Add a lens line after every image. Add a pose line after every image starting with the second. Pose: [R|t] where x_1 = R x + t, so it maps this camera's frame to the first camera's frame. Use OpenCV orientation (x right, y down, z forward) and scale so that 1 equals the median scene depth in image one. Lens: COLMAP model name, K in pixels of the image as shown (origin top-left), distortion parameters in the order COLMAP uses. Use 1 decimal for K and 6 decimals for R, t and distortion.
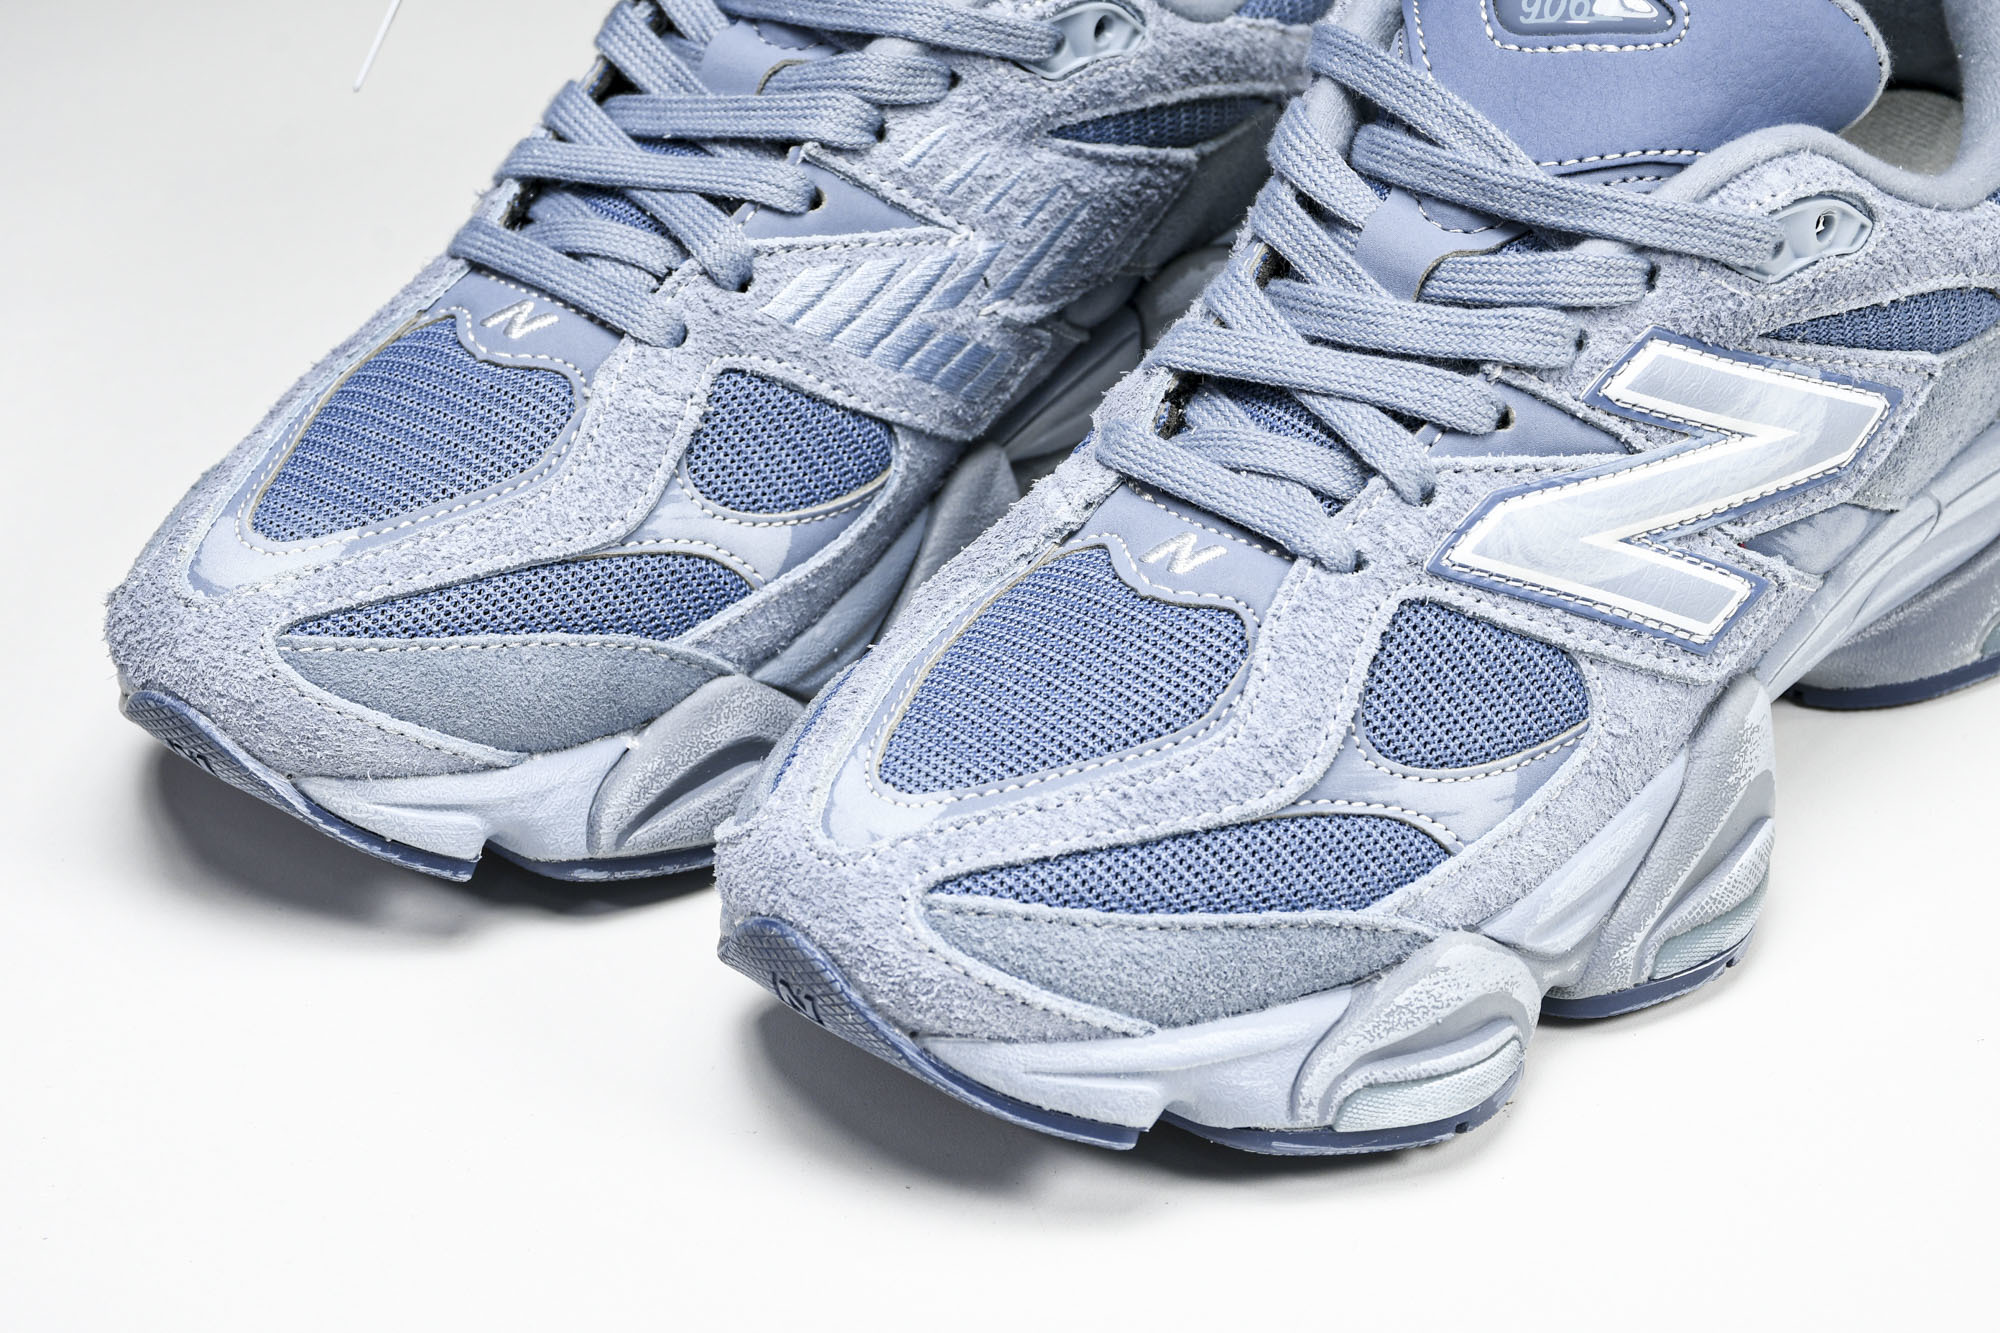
lens RADIAL K [[4824.7, 0, 1000.0], [0, 4824.7, 666.5], [0, 0, 1]] dist [0.417811, 0.665779]
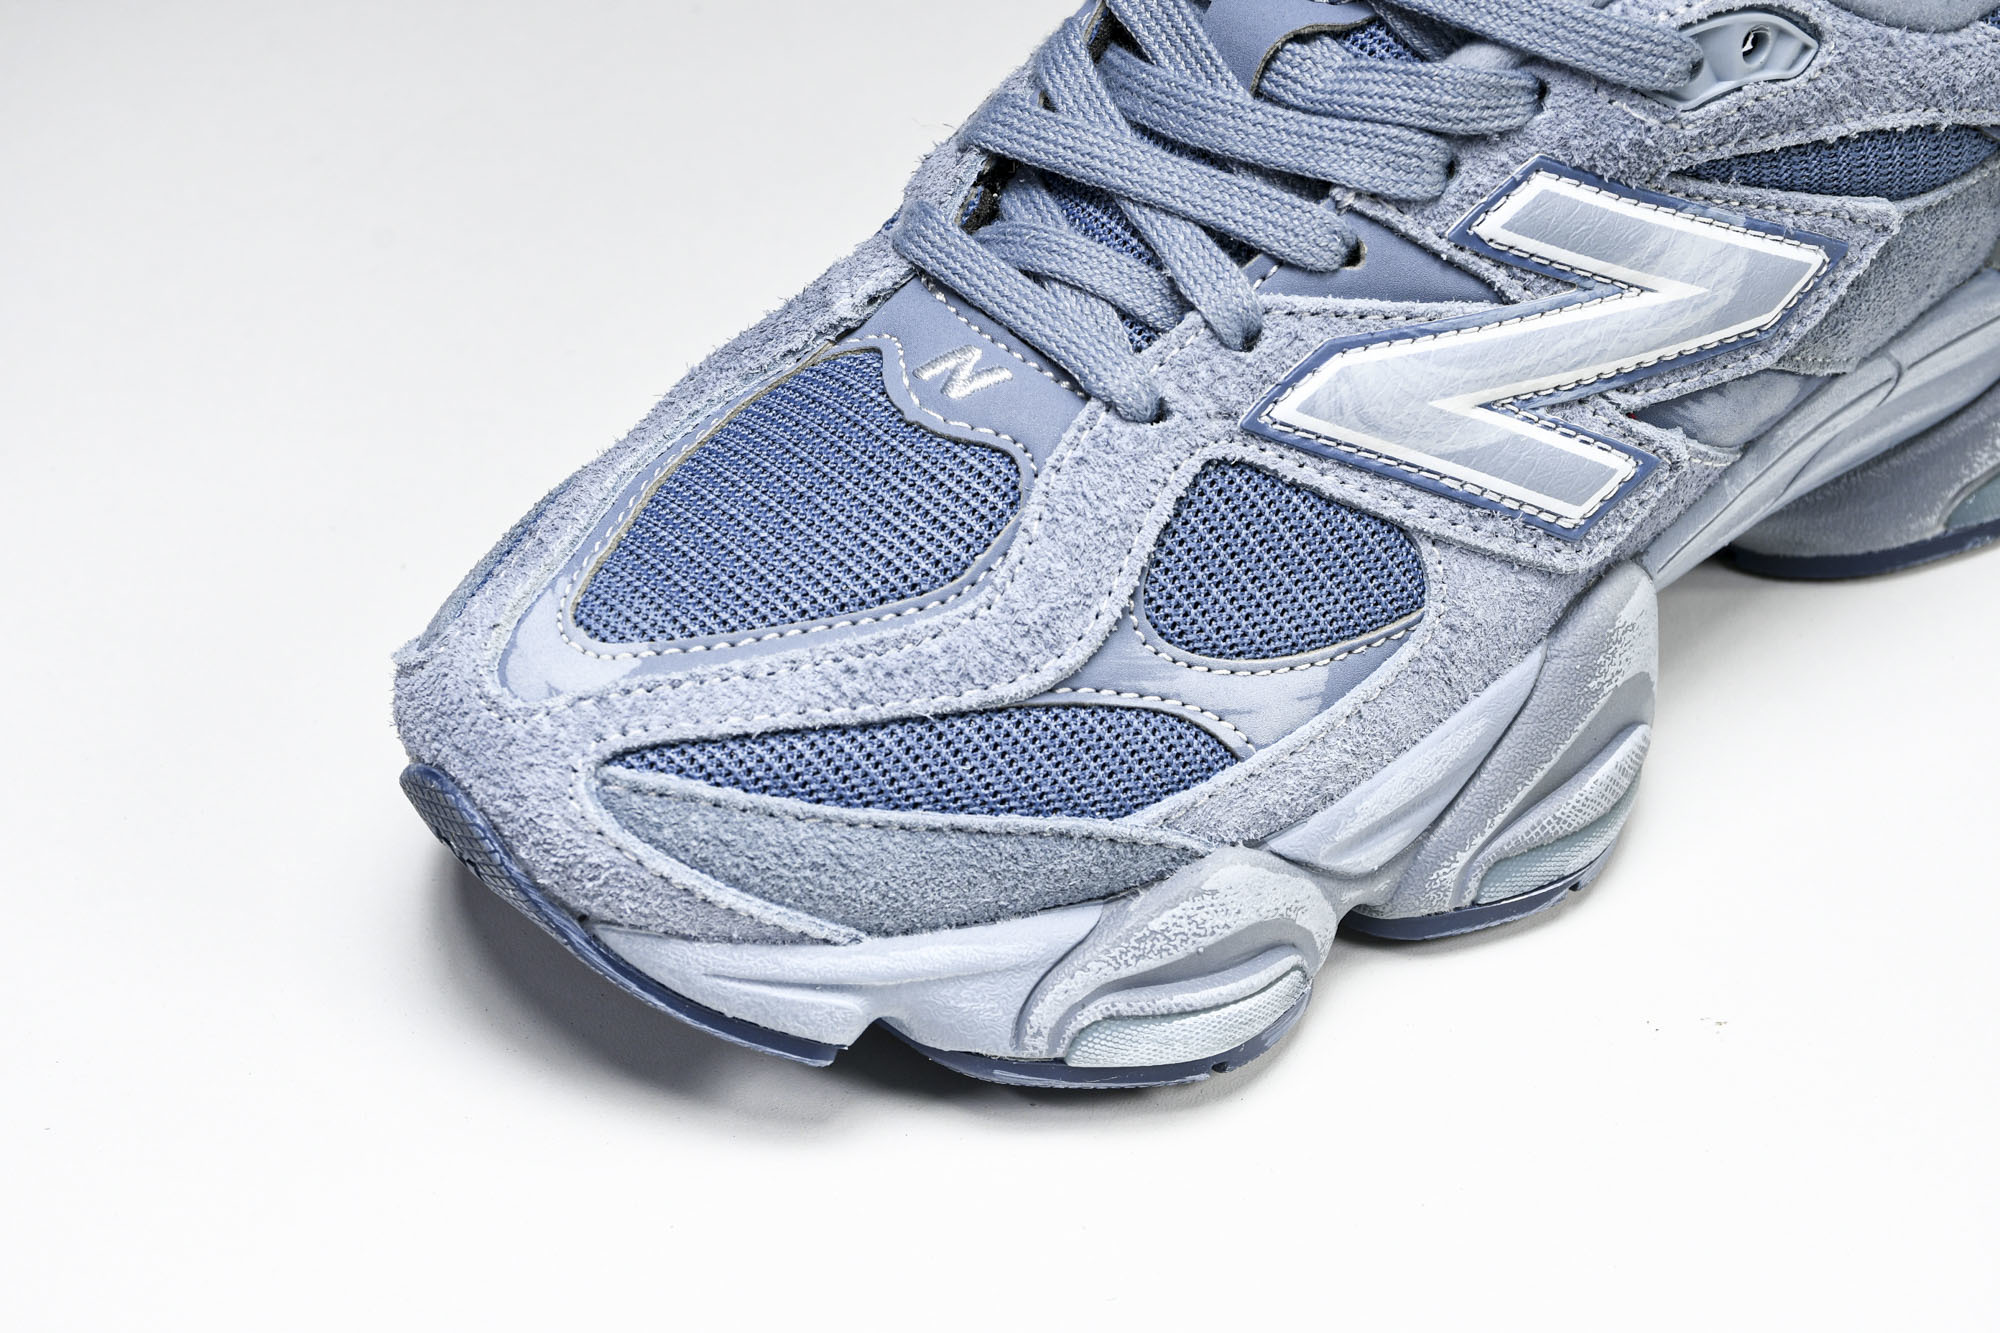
lens RADIAL K [[4824.7, 0, 1000.0], [0, 4824.7, 666.5], [0, 0, 1]] dist [0.417811, 0.665779]
pose [[0.993642, 0.093339, -0.062962, 0.102401], [-0.085615, 0.989569, 0.115860, -0.072488], [0.073120, -0.109732, 0.991268, 0.143720]]
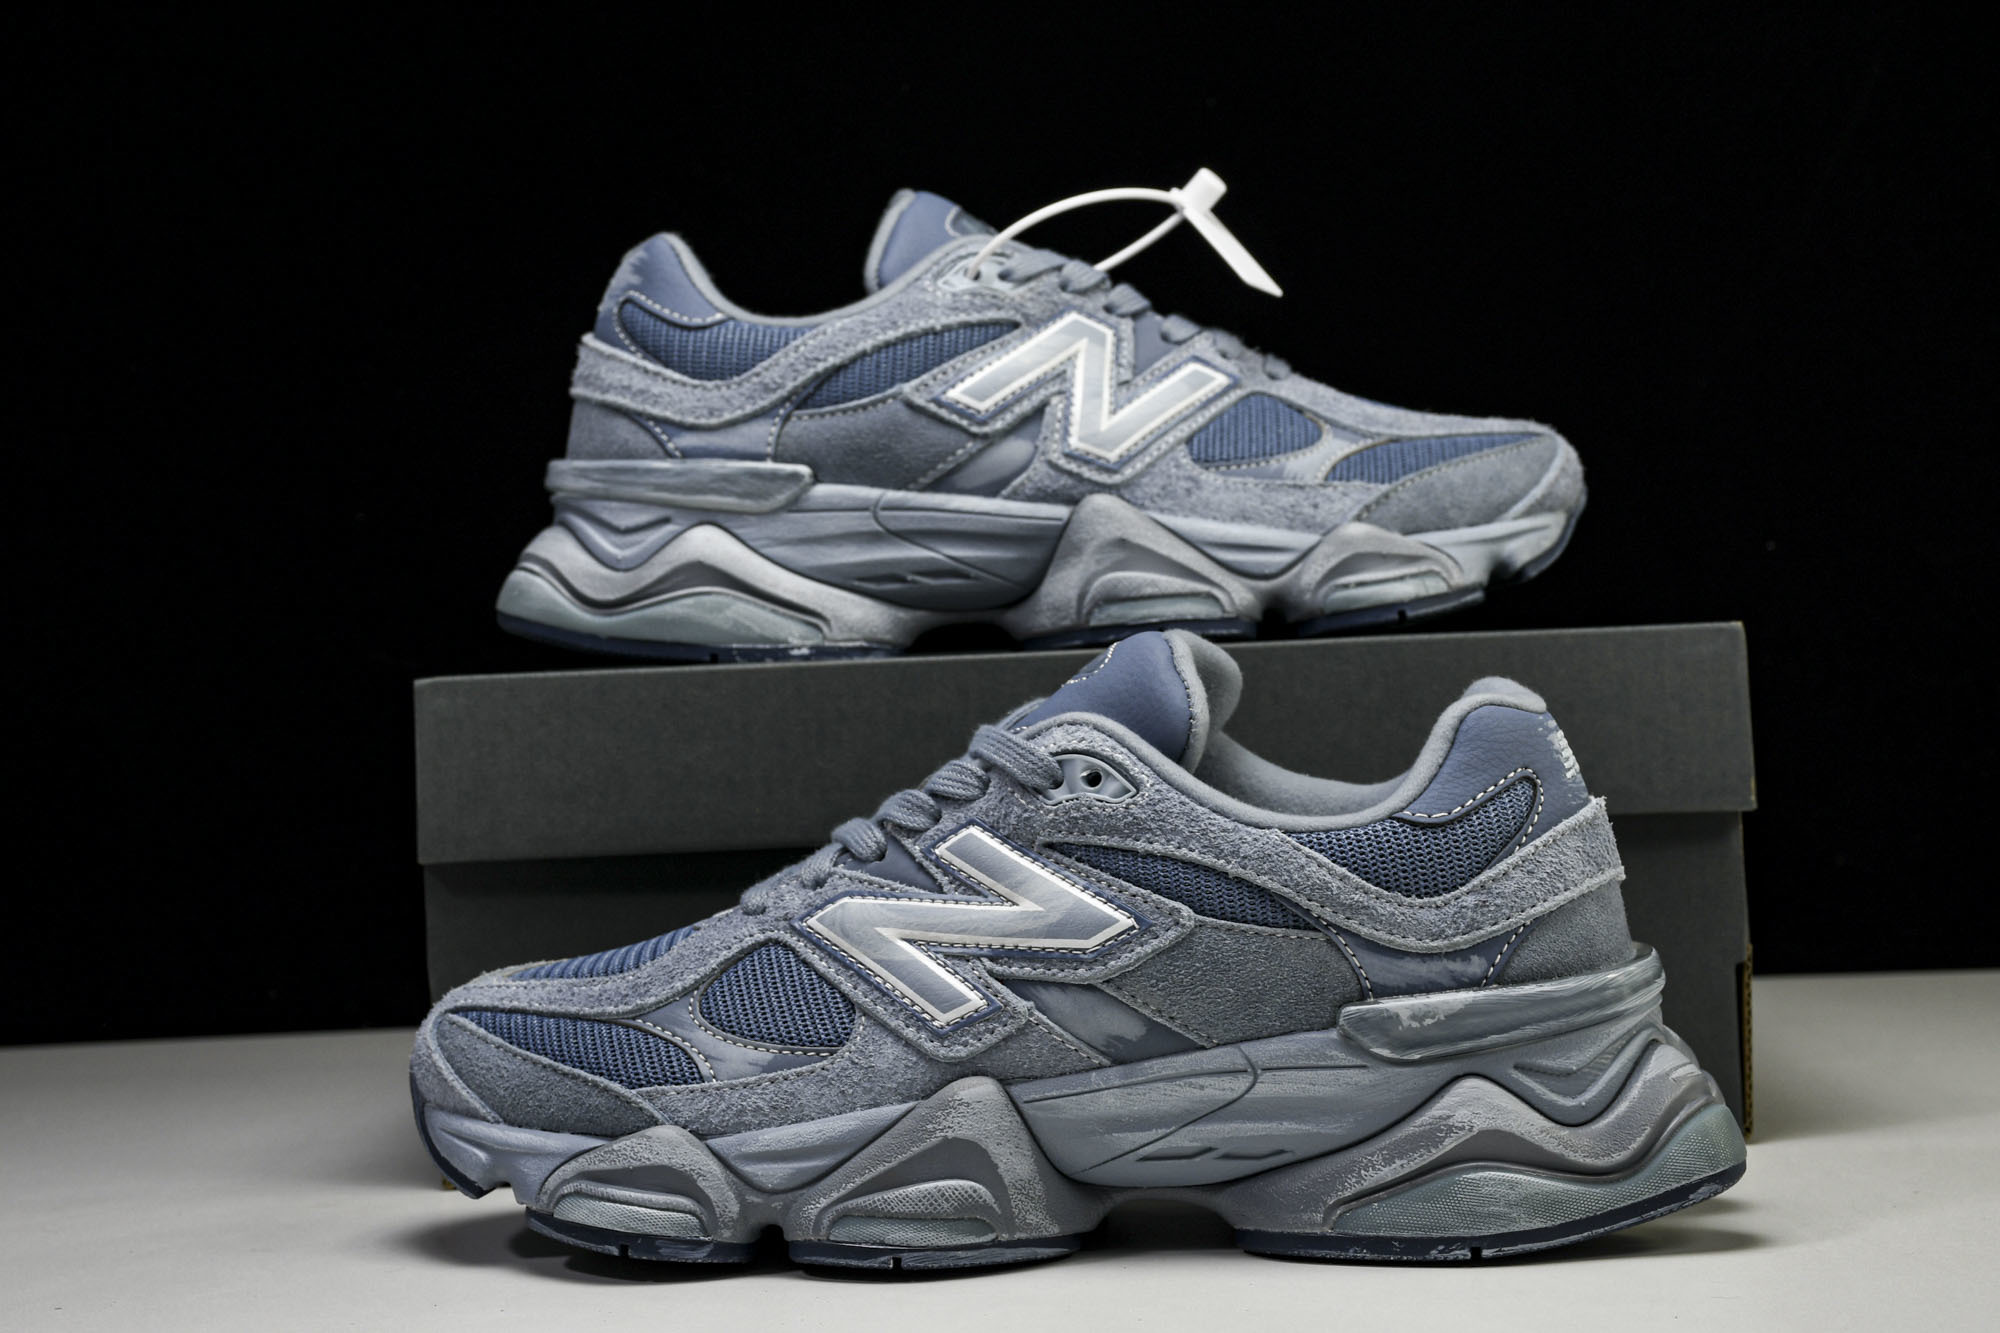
lens RADIAL K [[3707.1, 0, 1000.0], [0, 3707.1, 666.5], [0, 0, 1]] dist [0.253660, -0.020611]
pose [[0.559982, 0.008186, -0.828464, 1.098894], [-0.441100, 0.849394, -0.289759, 0.222694], [0.701321, 0.527696, 0.479256, 0.428407]]
